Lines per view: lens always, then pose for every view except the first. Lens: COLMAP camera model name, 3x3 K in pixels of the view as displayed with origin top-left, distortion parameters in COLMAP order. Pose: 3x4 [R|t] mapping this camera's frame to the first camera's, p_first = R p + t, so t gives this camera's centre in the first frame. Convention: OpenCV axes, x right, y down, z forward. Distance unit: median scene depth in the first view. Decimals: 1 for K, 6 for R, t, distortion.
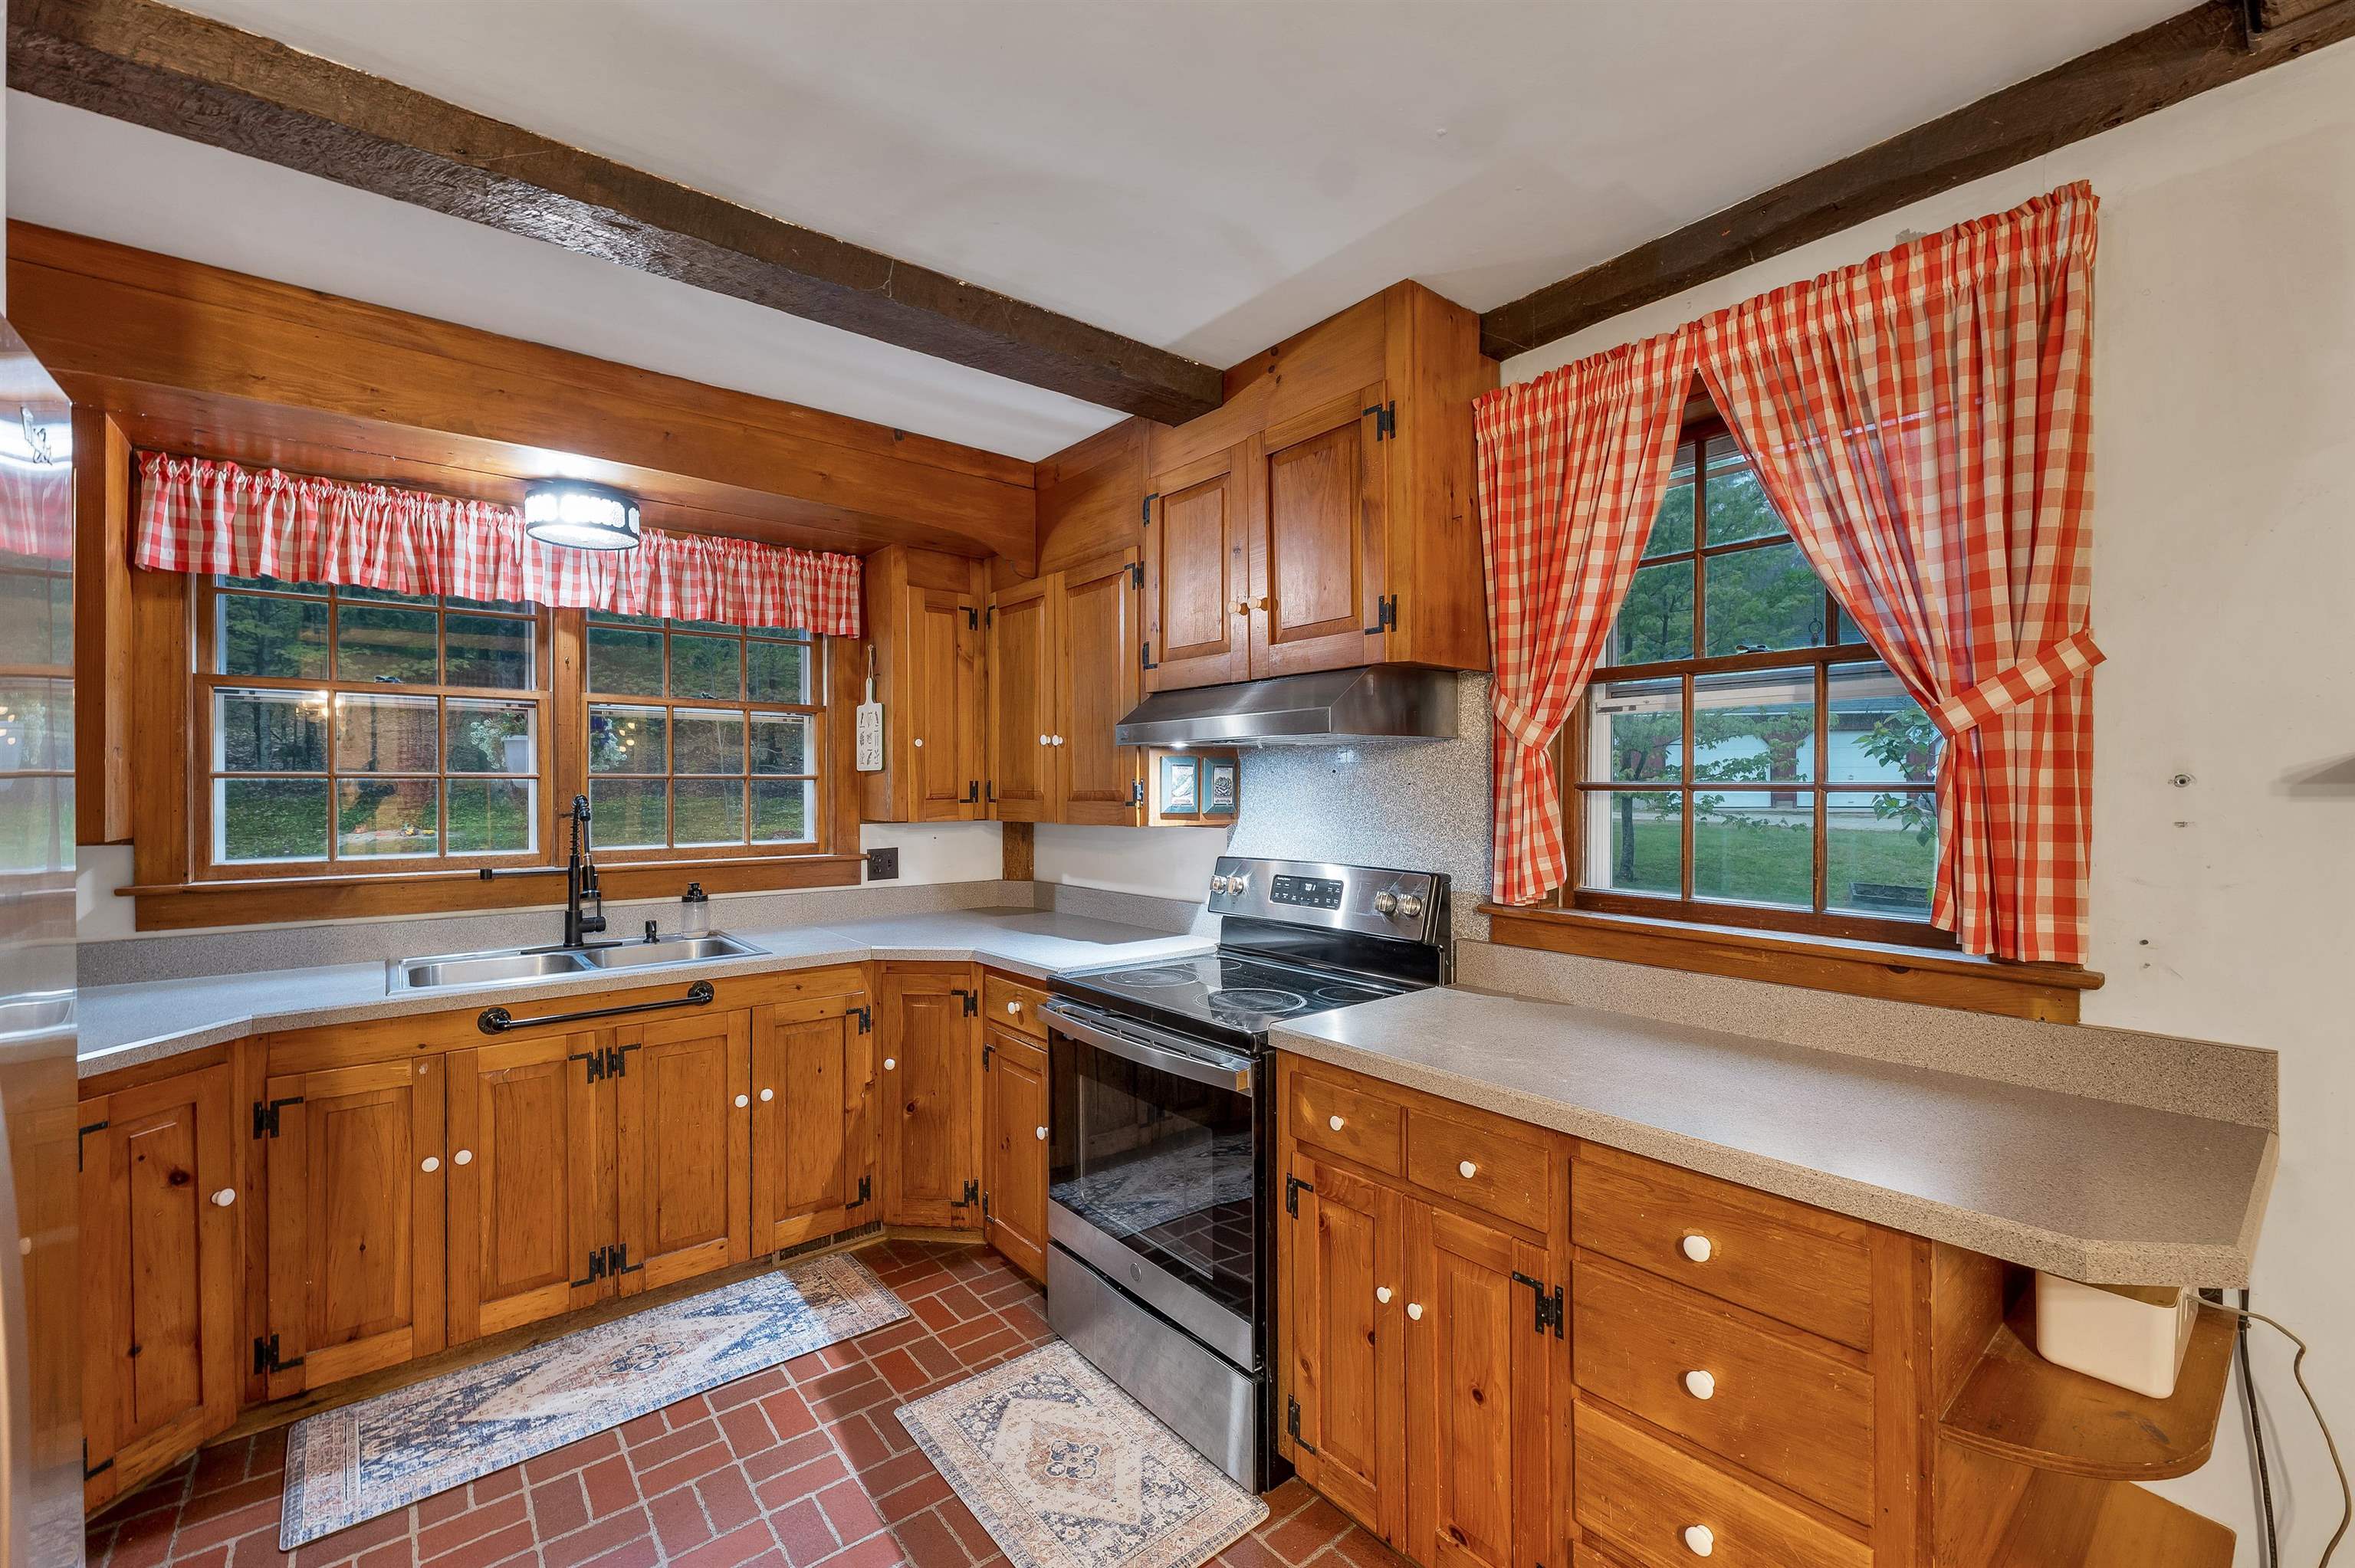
lens RADIAL K [[988.0, 0, 1184.1], [0, 988.0, 794.6], [0, 0, 1]] dist [-0.001544, -0.000237]
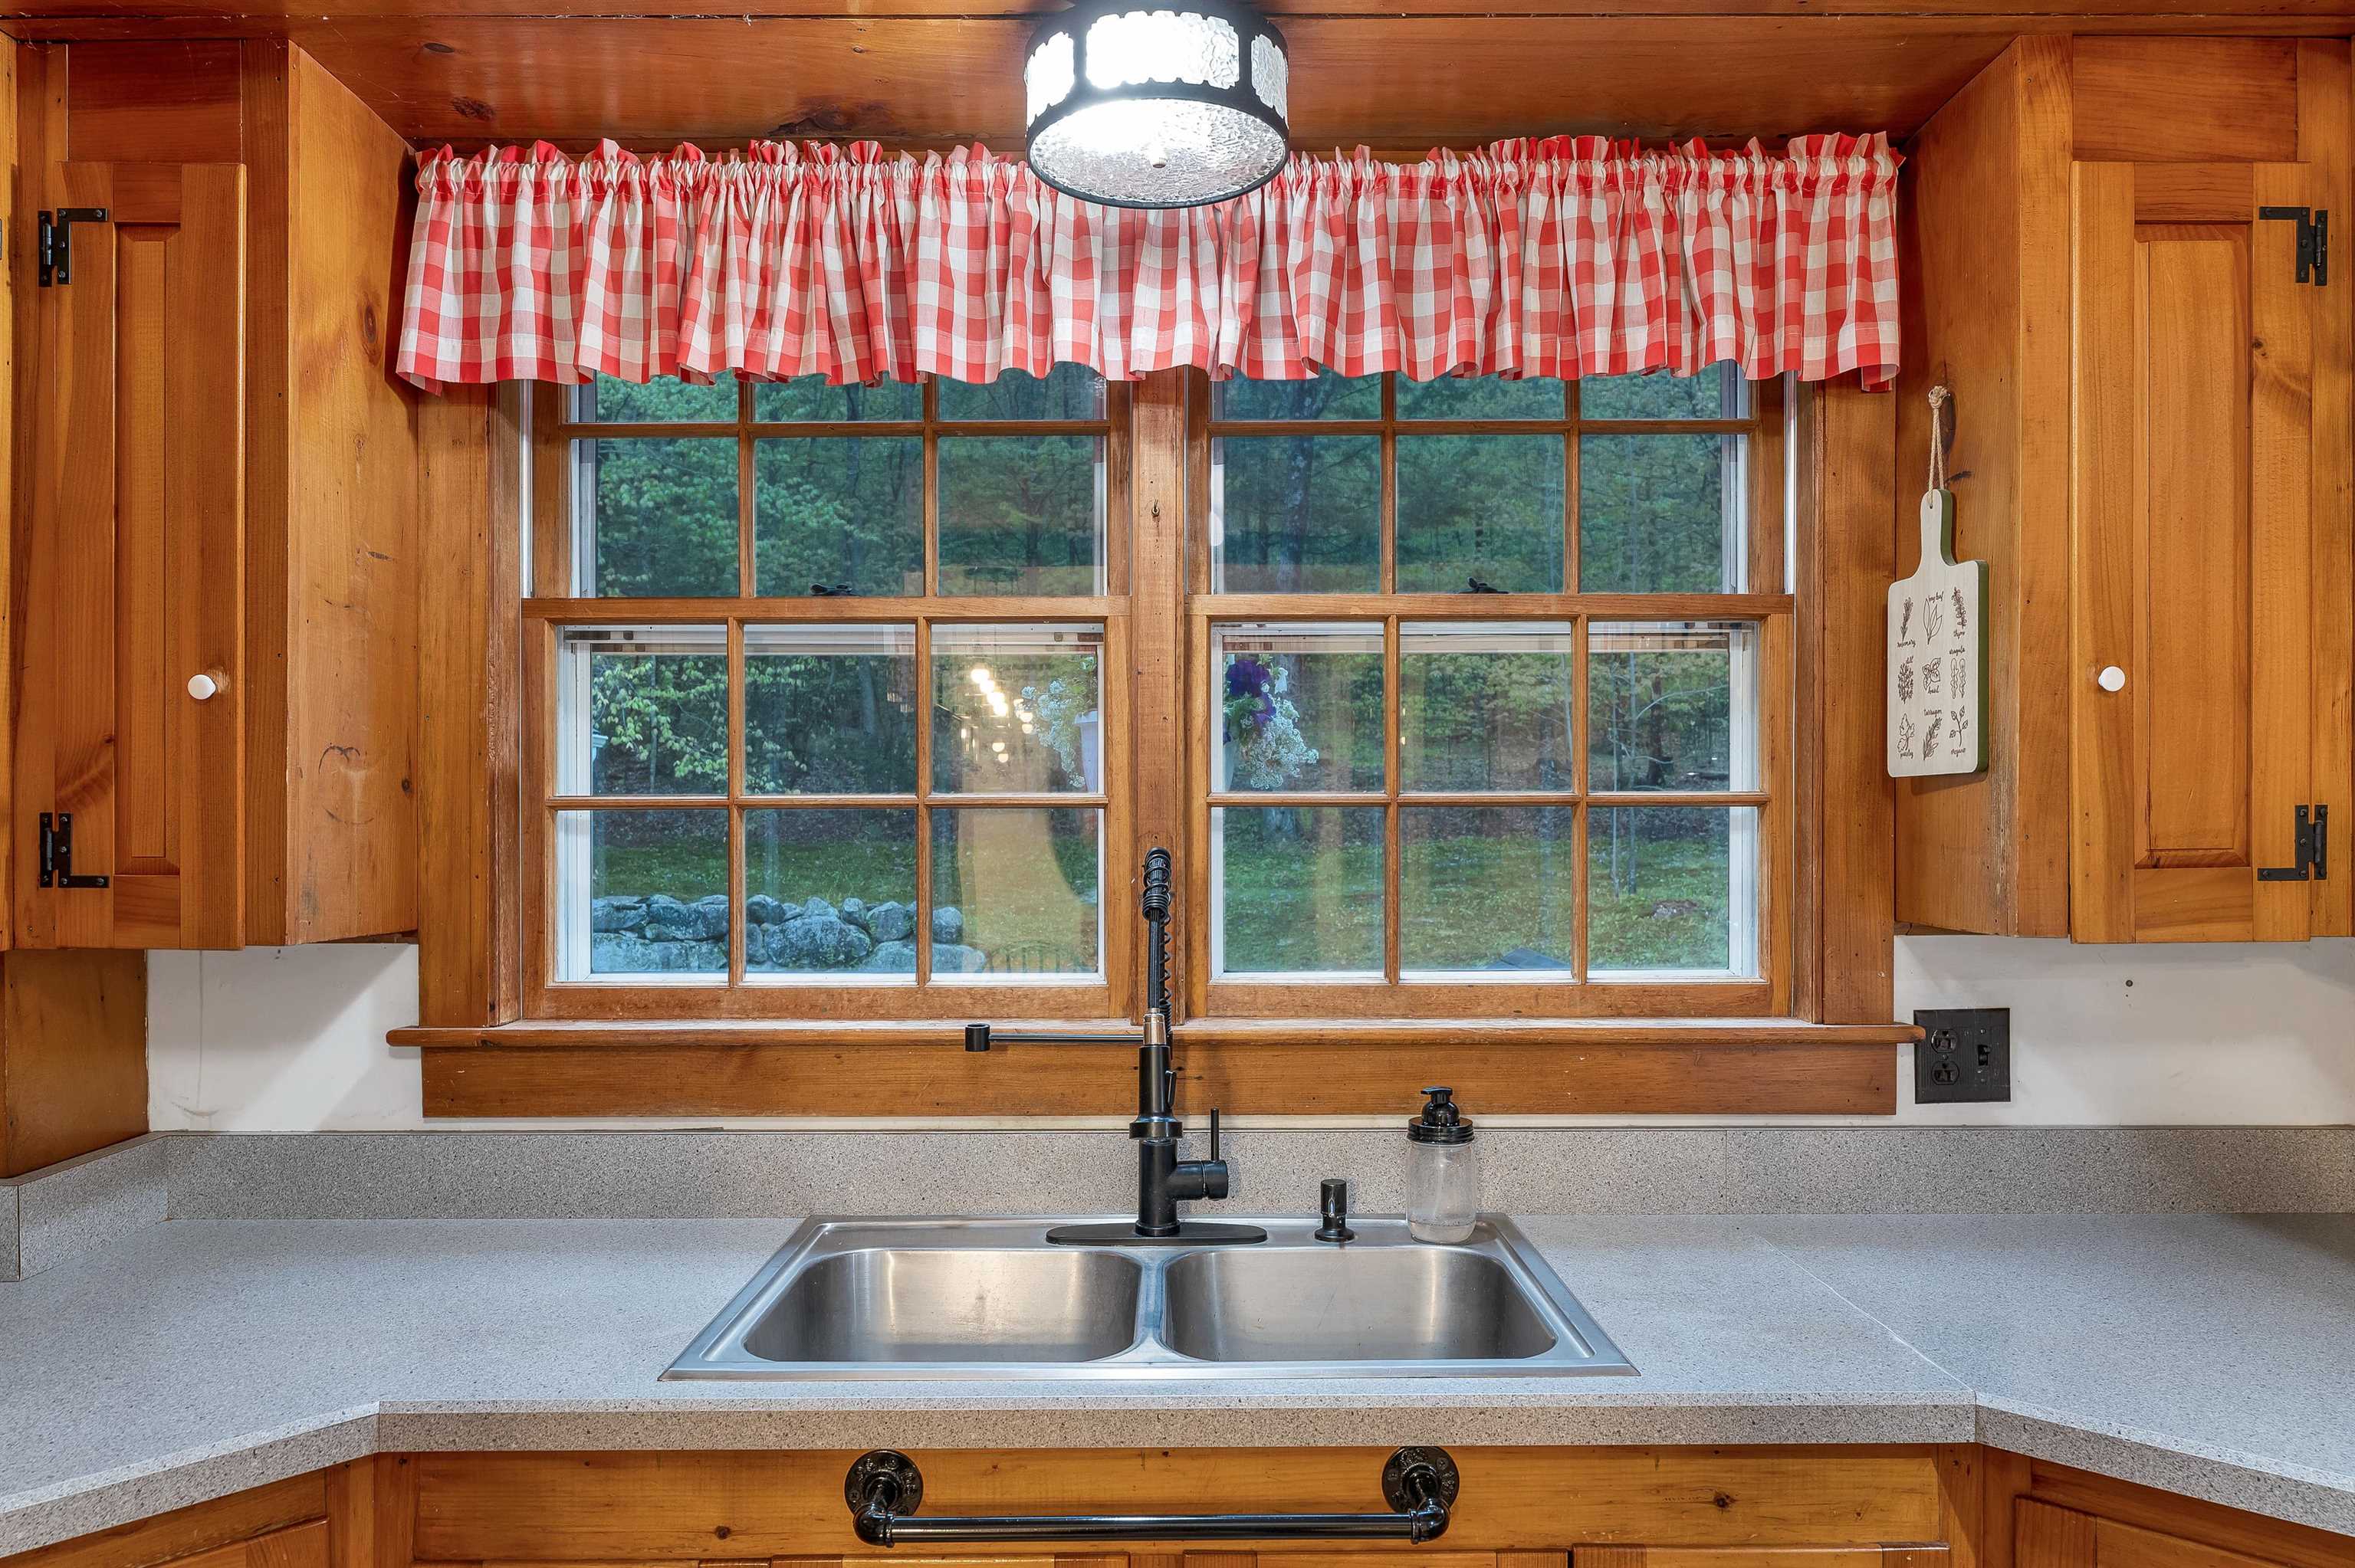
lens RADIAL K [[1629.6, 0, 1179.5], [0, 1629.6, 832.0], [0, 0, 1]] dist [-0.003514, 0.002556]
pose [[0.777489, 0.002646, -0.628891, -0.194244], [-0.002658, 0.999996, 0.000922, -0.006179], [0.628891, 0.000955, 0.777493, 0.478007]]
